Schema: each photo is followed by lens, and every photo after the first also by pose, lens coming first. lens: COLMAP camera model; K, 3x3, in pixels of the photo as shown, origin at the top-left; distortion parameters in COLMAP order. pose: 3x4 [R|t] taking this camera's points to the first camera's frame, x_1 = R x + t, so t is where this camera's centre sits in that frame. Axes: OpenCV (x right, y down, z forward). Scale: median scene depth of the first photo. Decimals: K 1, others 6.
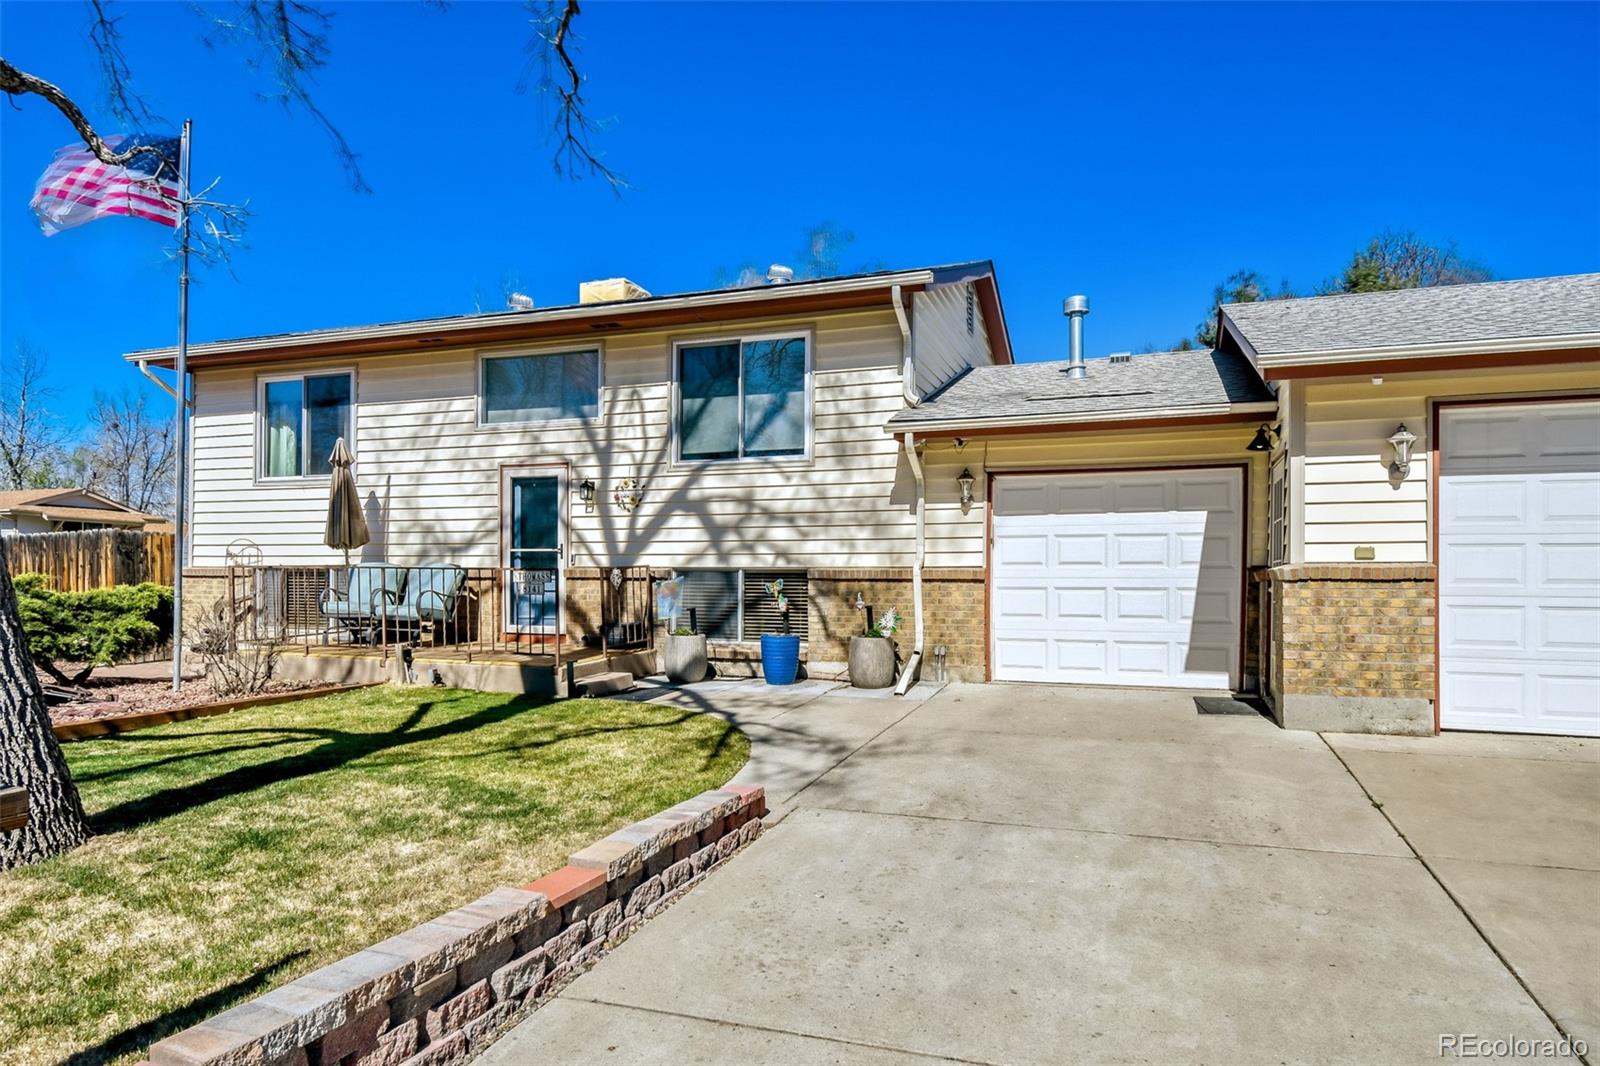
lens RADIAL K [[1001.8, 0, 791.1], [0, 1001.8, 506.3], [0, 0, 1]] dist [0.032232, -0.000263]
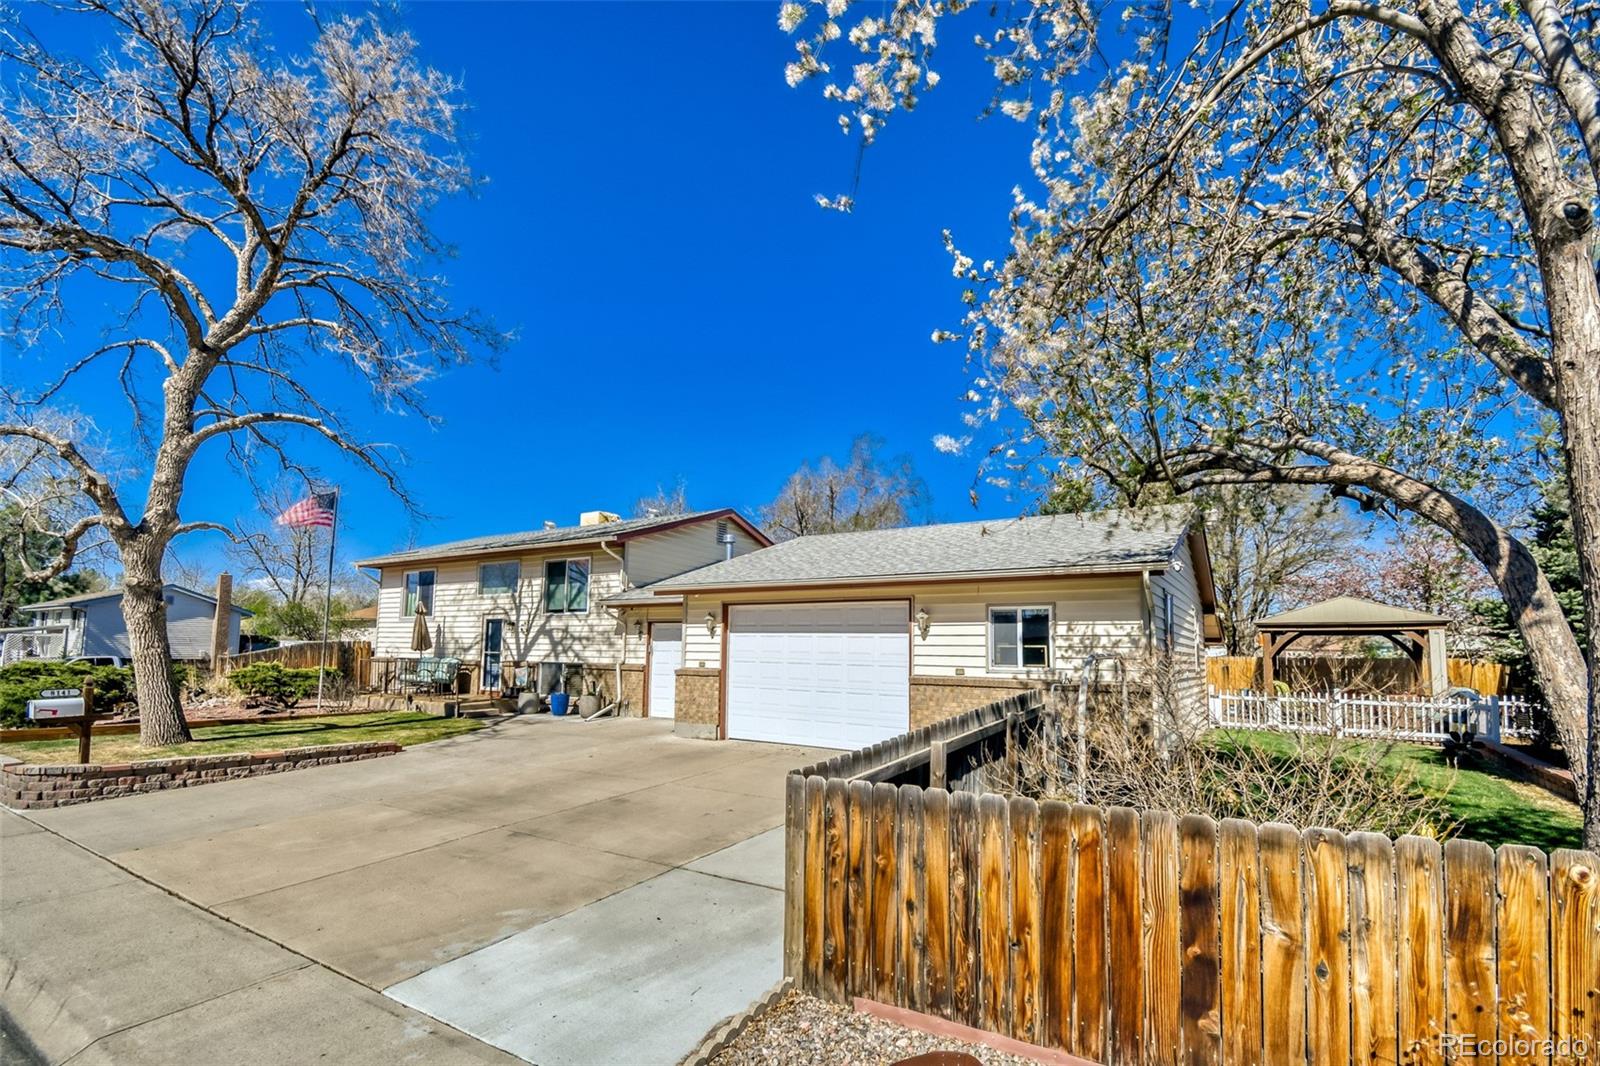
lens RADIAL K [[719.2, 0, 800.0], [0, 719.2, 533.0], [0, 0, 1]] dist [0.004139, 0.000146]
pose [[0.979023, -0.022579, -0.202494, 0.783971], [0.004093, 0.995819, -0.091252, -0.075189], [0.203708, 0.088509, 0.975023, -0.464305]]
